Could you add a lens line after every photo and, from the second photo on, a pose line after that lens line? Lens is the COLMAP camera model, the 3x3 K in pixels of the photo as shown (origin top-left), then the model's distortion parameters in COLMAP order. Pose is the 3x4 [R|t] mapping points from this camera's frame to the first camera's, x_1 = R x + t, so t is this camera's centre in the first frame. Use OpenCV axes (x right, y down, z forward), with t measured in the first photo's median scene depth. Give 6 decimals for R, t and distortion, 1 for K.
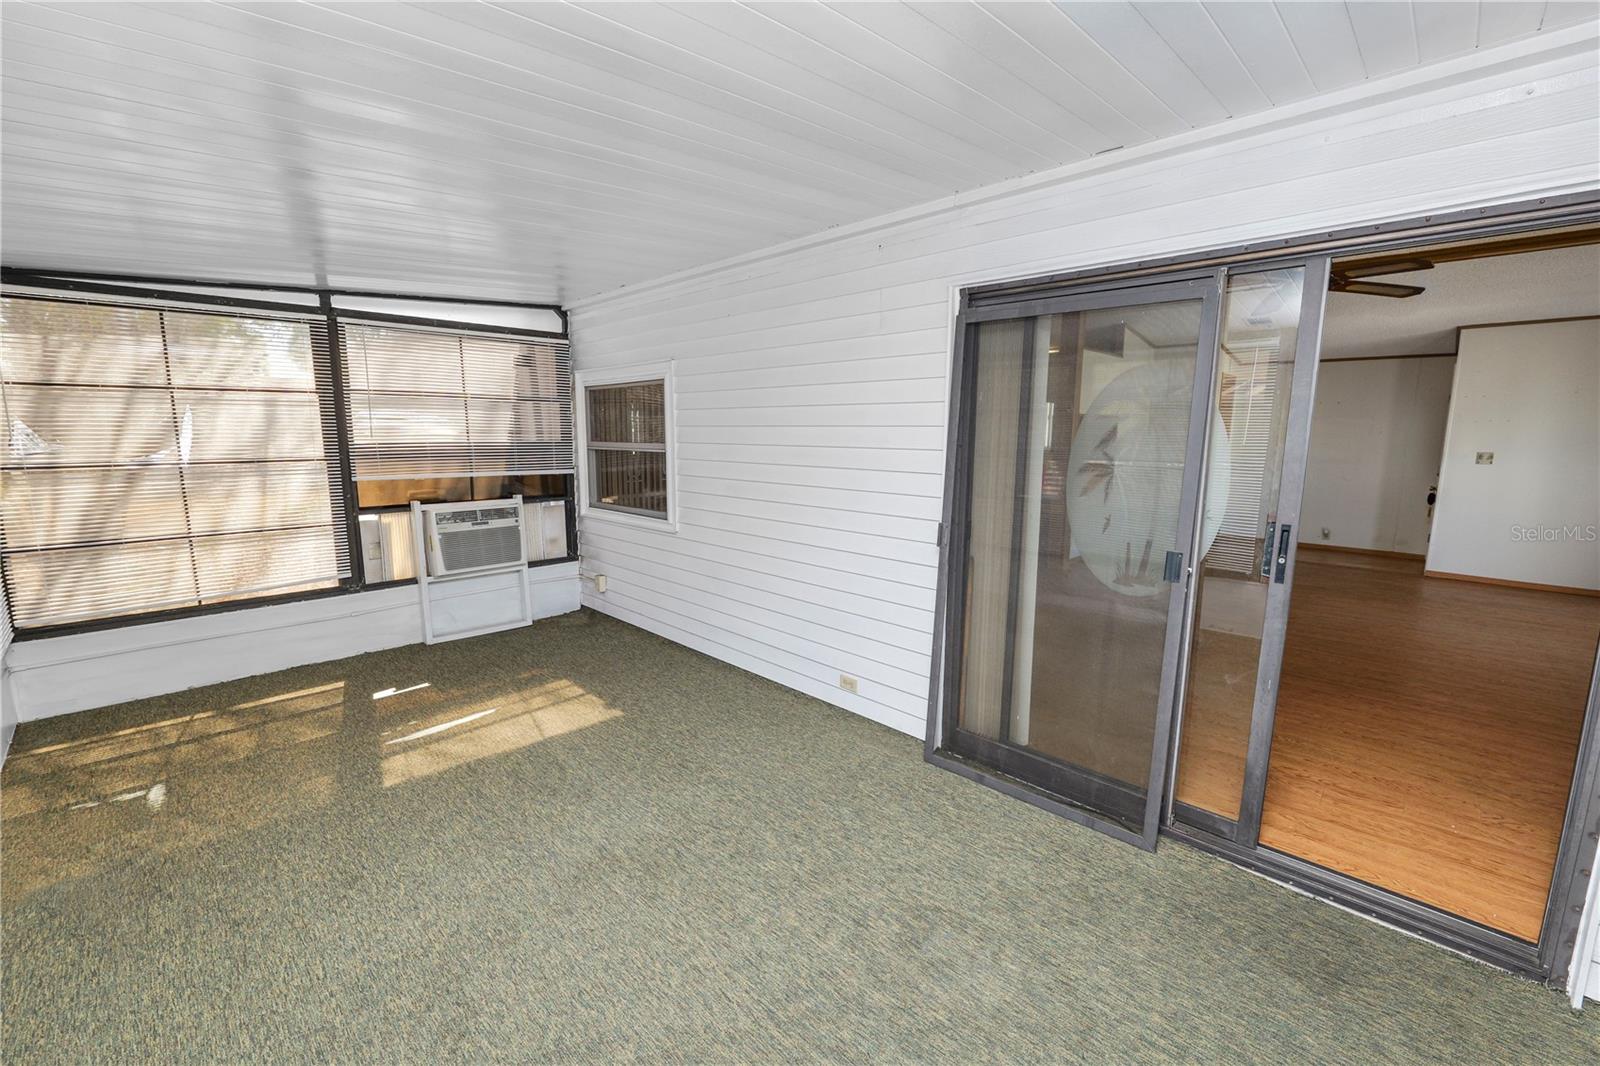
lens RADIAL K [[658.7, 0, 792.2], [0, 658.7, 524.5], [0, 0, 1]] dist [-0.012790, -0.000366]
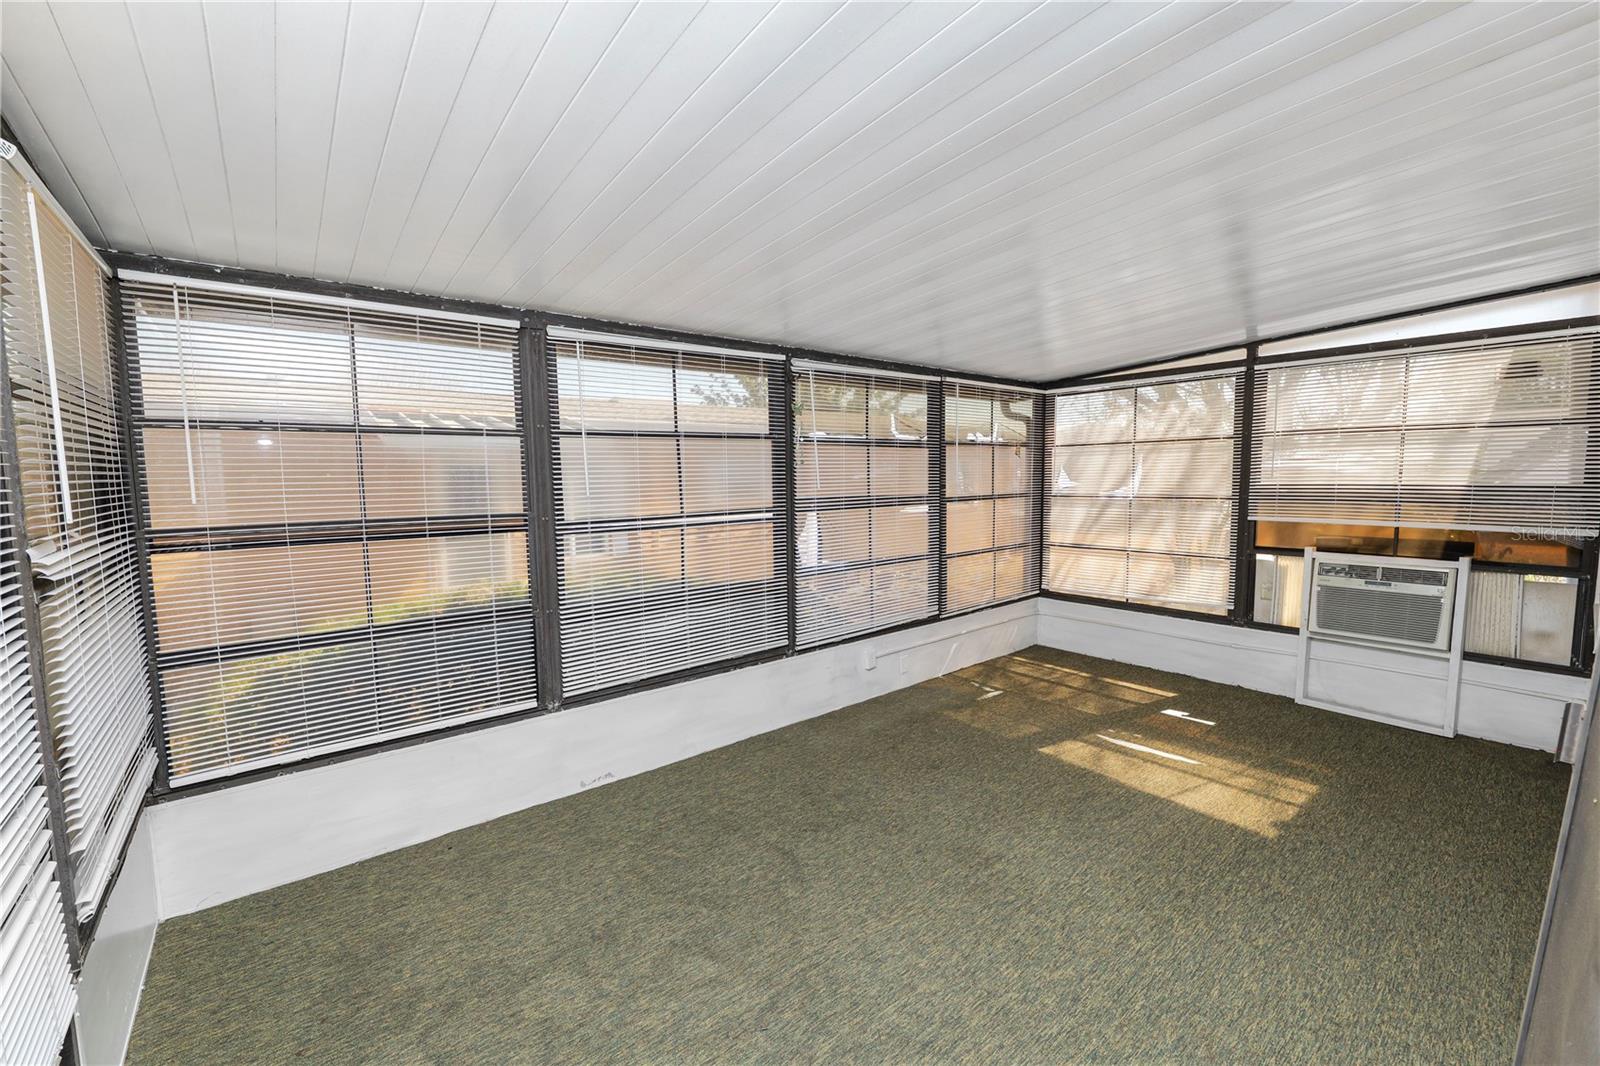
lens RADIAL K [[651.2, 0, 798.2], [0, 651.2, 531.0], [0, 0, 1]] dist [-0.008651, -0.000024]
pose [[-0.109628, 0.080764, -0.990686, 0.448580], [-0.129226, 0.987076, 0.094770, -0.056181], [0.985537, 0.138412, -0.097774, 0.410724]]
